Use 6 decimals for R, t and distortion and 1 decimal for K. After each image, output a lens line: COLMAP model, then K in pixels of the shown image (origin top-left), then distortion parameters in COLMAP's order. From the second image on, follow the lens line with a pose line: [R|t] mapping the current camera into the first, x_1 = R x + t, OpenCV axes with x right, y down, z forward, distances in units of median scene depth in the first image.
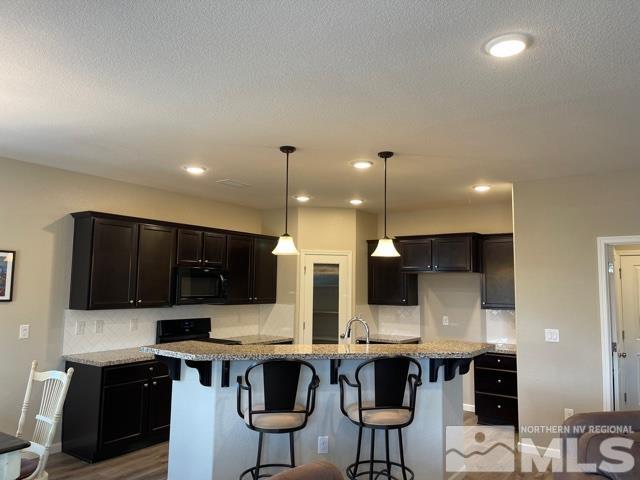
lens RADIAL K [[491.3, 0, 320.0], [0, 491.3, 240.0], [0, 0, 1]] dist [0.096932, -0.155907]
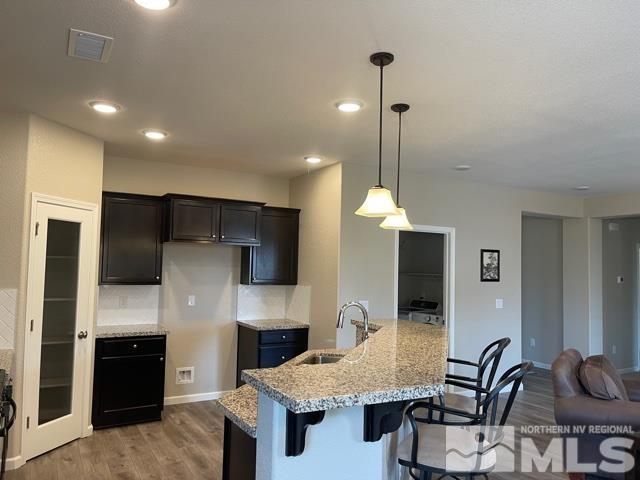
lens RADIAL K [[491.3, 0, 320.0], [0, 491.3, 240.0], [0, 0, 1]] dist [0.096932, -0.155907]
pose [[0.431284, 0.052196, 0.900705, -0.417133], [-0.098481, 0.995083, -0.010510, 0.046474], [-0.896825, -0.084169, 0.434304, 0.442159]]
